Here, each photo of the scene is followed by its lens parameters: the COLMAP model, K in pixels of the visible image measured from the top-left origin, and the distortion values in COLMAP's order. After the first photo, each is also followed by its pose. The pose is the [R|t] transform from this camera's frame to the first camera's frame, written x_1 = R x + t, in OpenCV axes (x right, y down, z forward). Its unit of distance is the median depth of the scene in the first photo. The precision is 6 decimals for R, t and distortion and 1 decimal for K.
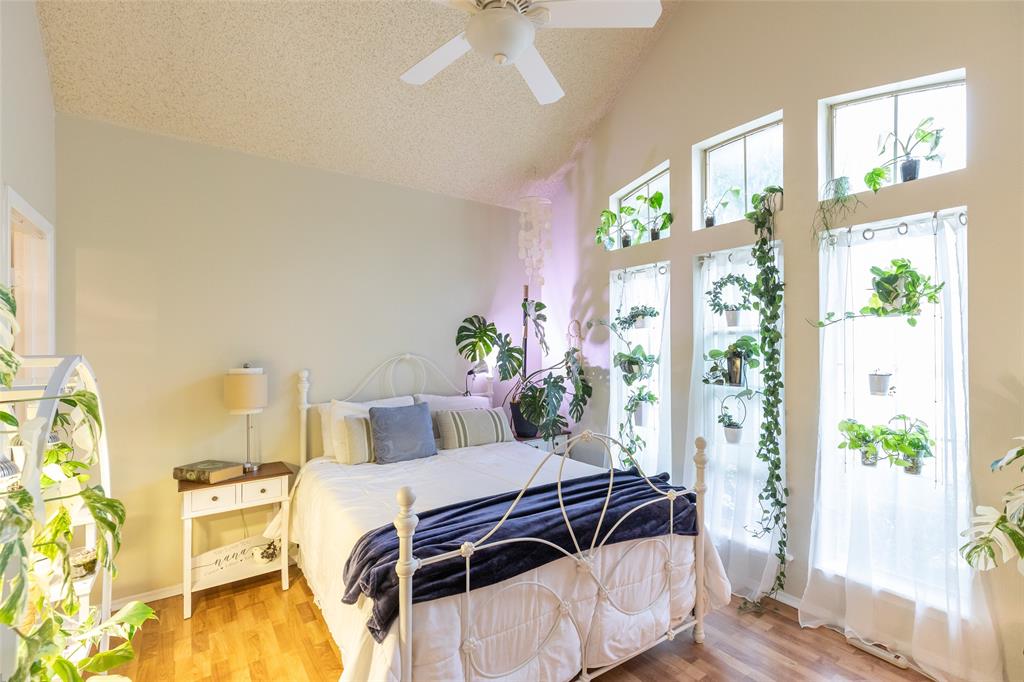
lens RADIAL K [[462.3, 0, 511.6], [0, 462.3, 343.6], [0, 0, 1]] dist [0.004055, 0.000517]
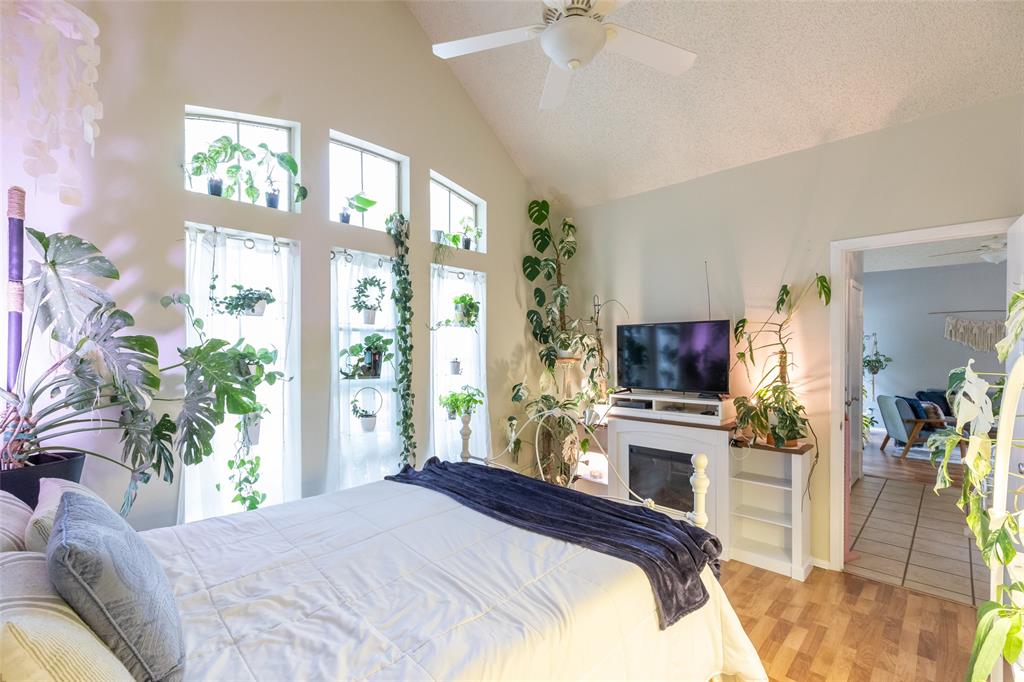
lens RADIAL K [[462.3, 0, 511.4], [0, 462.3, 347.9], [0, 0, 1]] dist [0.004055, 0.000517]
pose [[-0.188946, 0.005441, 0.981972, -0.654231], [-0.016623, 0.999824, -0.008739, 0.021901], [-0.981847, -0.017975, -0.188822, 0.875152]]
